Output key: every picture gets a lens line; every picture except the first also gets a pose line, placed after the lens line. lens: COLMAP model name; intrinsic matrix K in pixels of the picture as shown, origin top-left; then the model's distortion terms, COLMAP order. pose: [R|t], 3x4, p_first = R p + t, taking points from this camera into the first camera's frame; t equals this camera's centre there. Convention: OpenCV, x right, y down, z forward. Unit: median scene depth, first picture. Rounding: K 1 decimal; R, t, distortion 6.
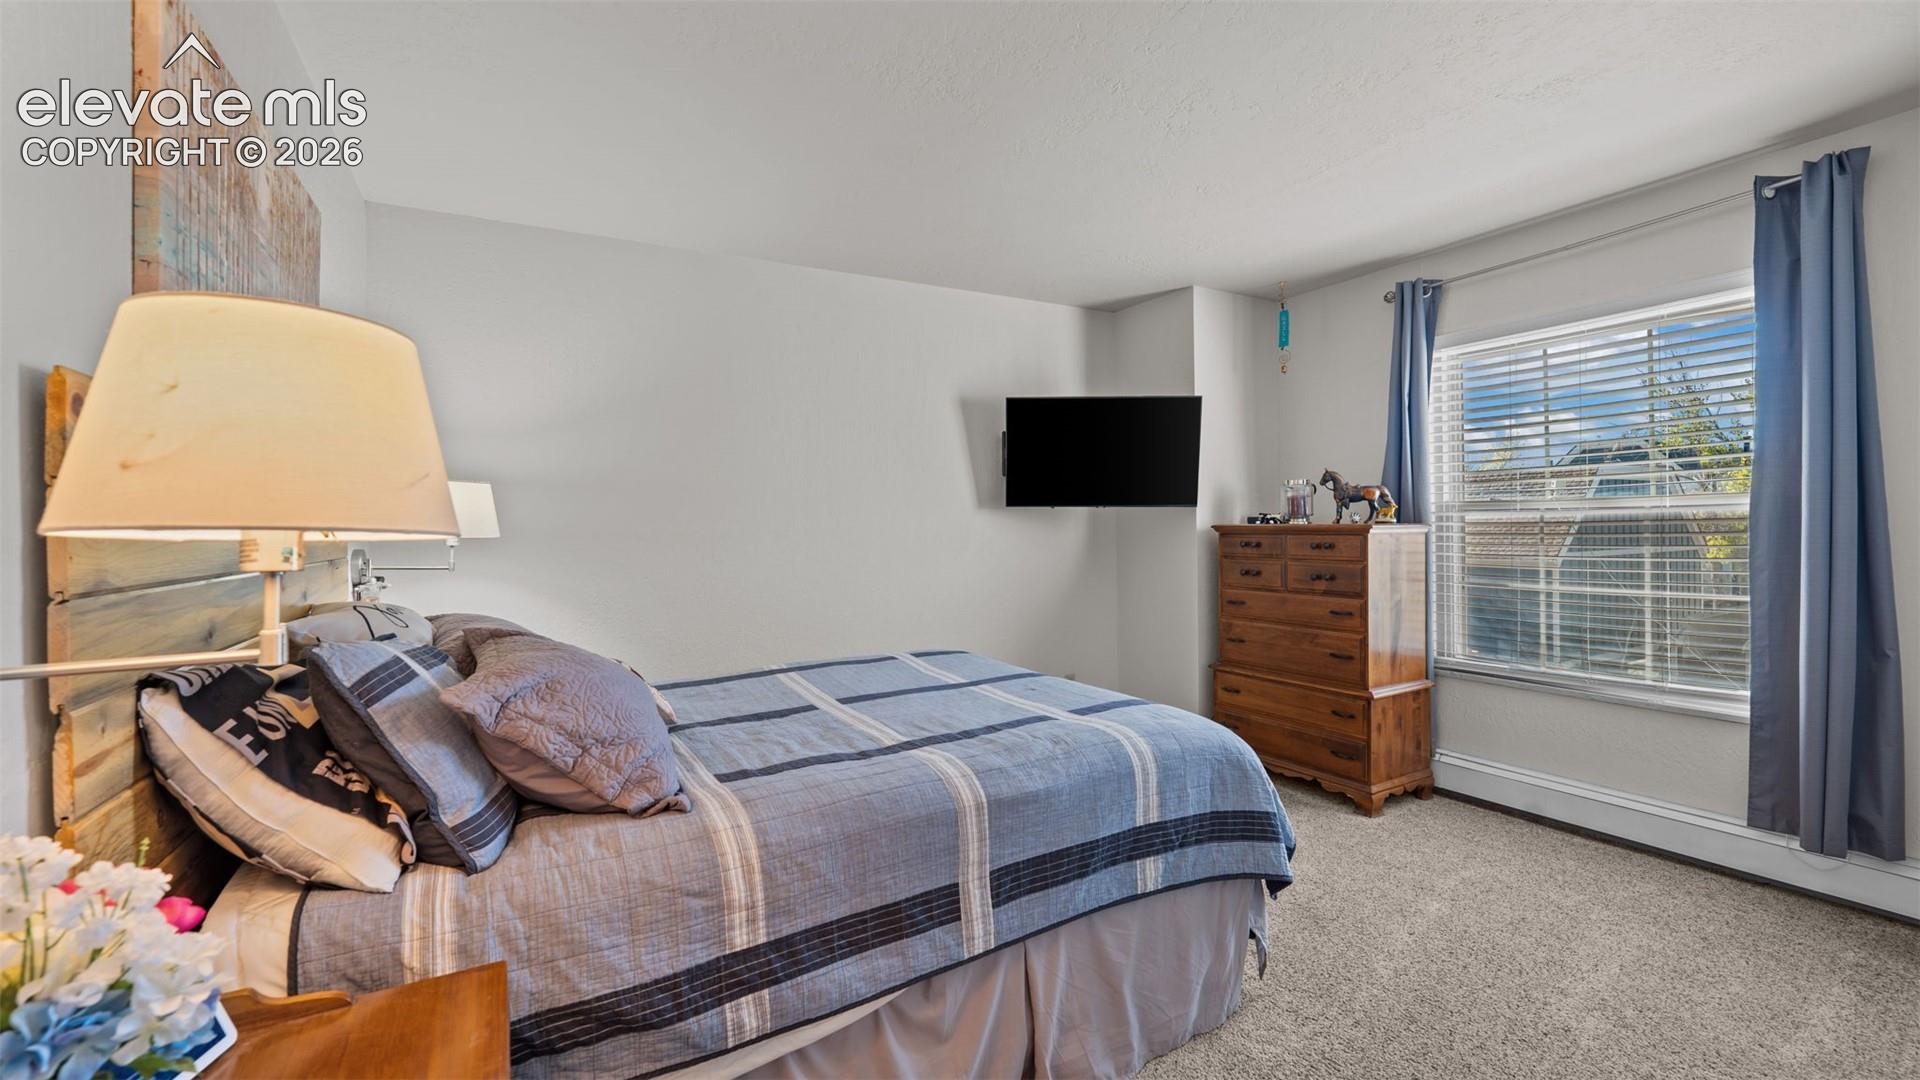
lens RADIAL K [[765.9, 0, 949.3], [0, 765.9, 533.7], [0, 0, 1]] dist [-0.013858, -0.000087]
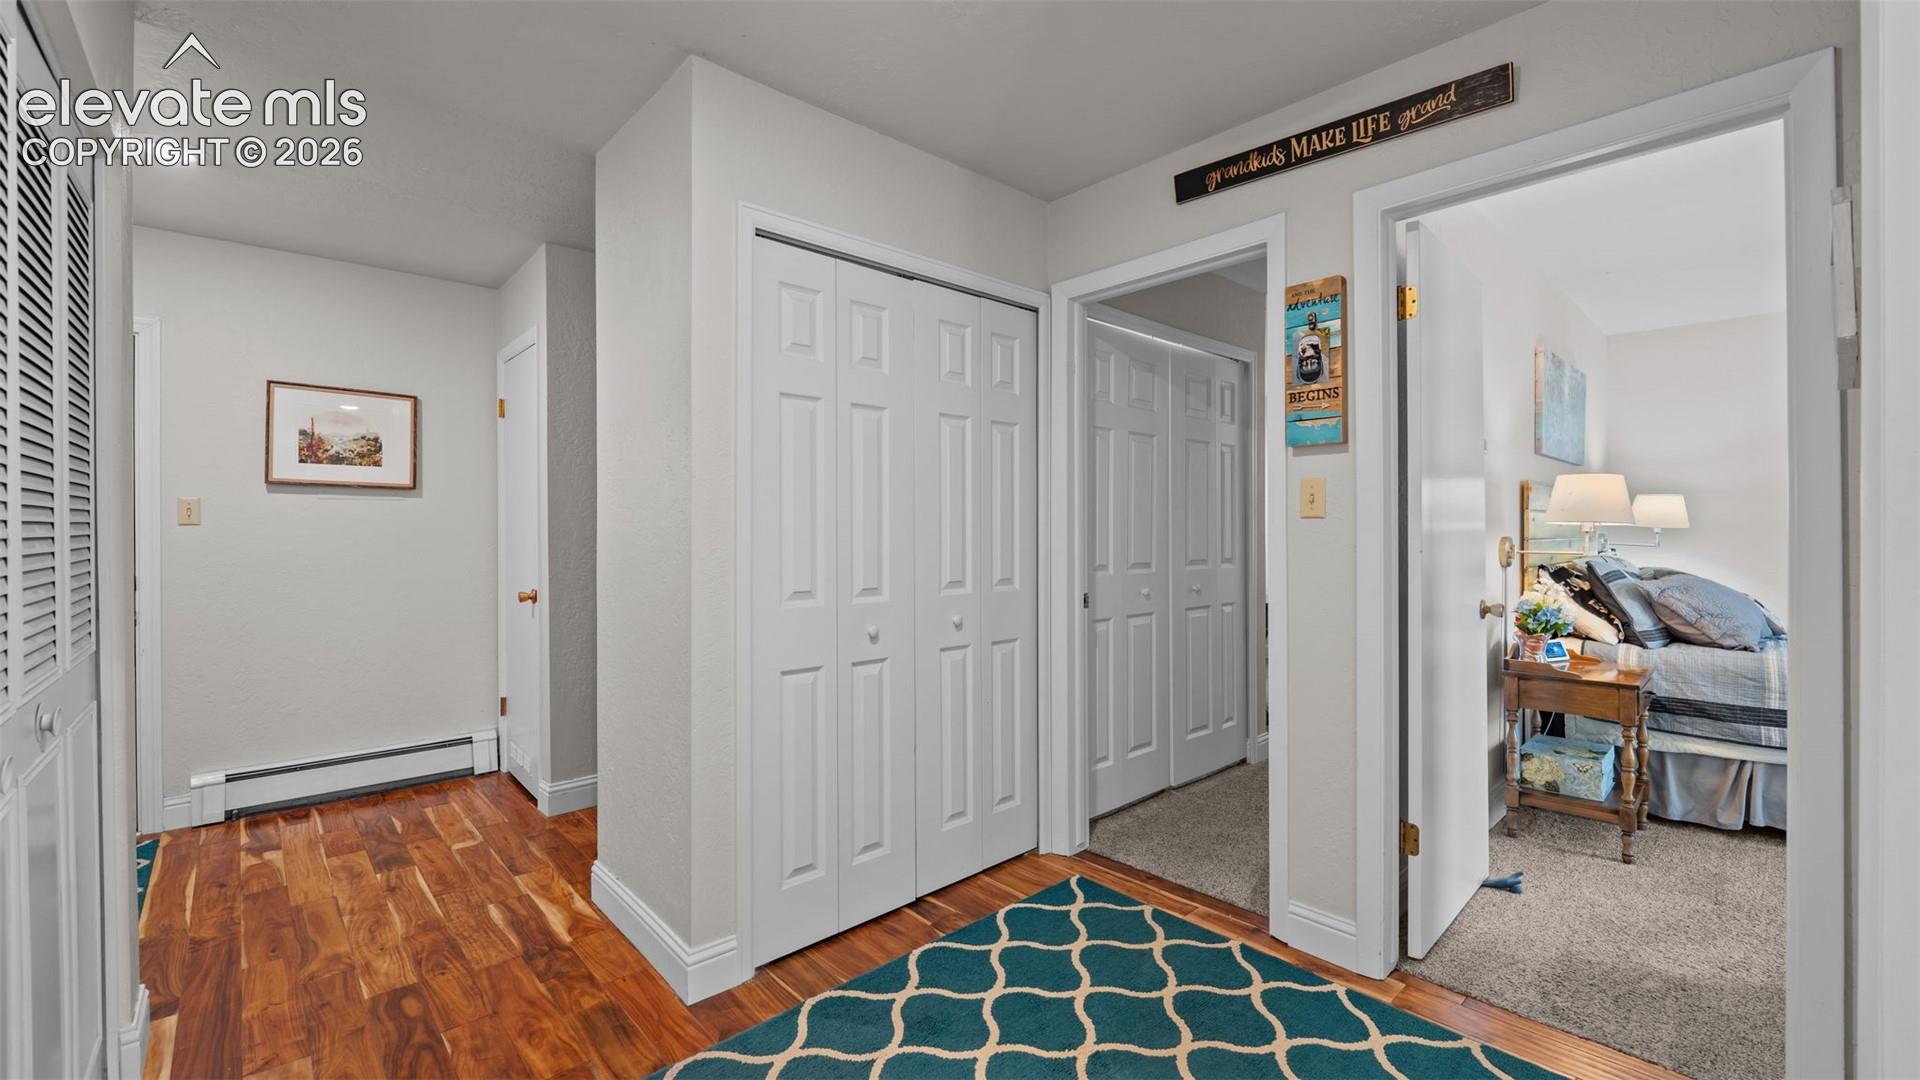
lens RADIAL K [[765.9, 0, 945.5], [0, 765.9, 532.0], [0, 0, 1]] dist [-0.013858, -0.000087]
pose [[0.204292, 0.020049, -0.978705, 1.537225], [-0.013287, 0.999755, 0.017706, 0.010181], [0.978820, 0.009387, 0.204509, -2.059806]]
